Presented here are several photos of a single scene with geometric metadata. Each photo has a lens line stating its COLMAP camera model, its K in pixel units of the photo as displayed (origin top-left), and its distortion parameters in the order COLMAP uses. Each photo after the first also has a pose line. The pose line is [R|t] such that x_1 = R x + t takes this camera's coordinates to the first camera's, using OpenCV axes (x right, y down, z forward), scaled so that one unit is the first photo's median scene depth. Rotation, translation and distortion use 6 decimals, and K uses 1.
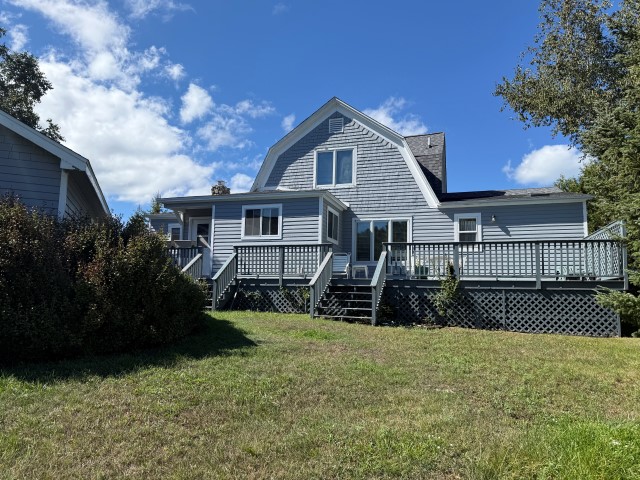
lens RADIAL K [[447.2, 0, 320.0], [0, 447.2, 240.0], [0, 0, 1]] dist [0.070044, -0.078592]
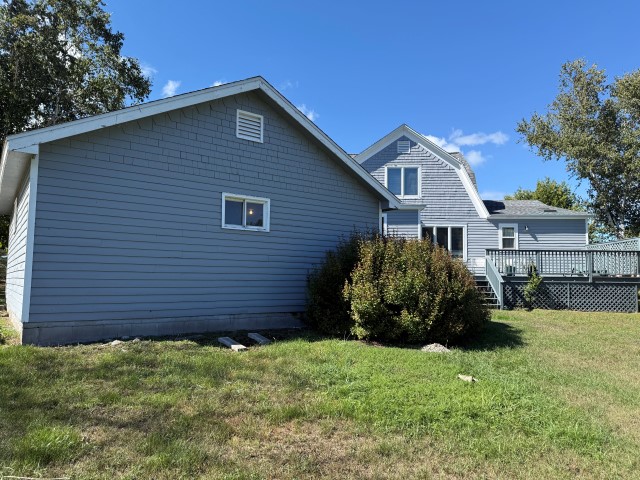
lens RADIAL K [[447.2, 0, 320.0], [0, 447.2, 240.0], [0, 0, 1]] dist [0.070044, -0.078592]
pose [[0.968077, 0.013420, 0.250295, -0.546919], [-0.024667, 0.998819, 0.041852, -0.052156], [-0.249437, -0.046690, 0.967265, -0.160852]]
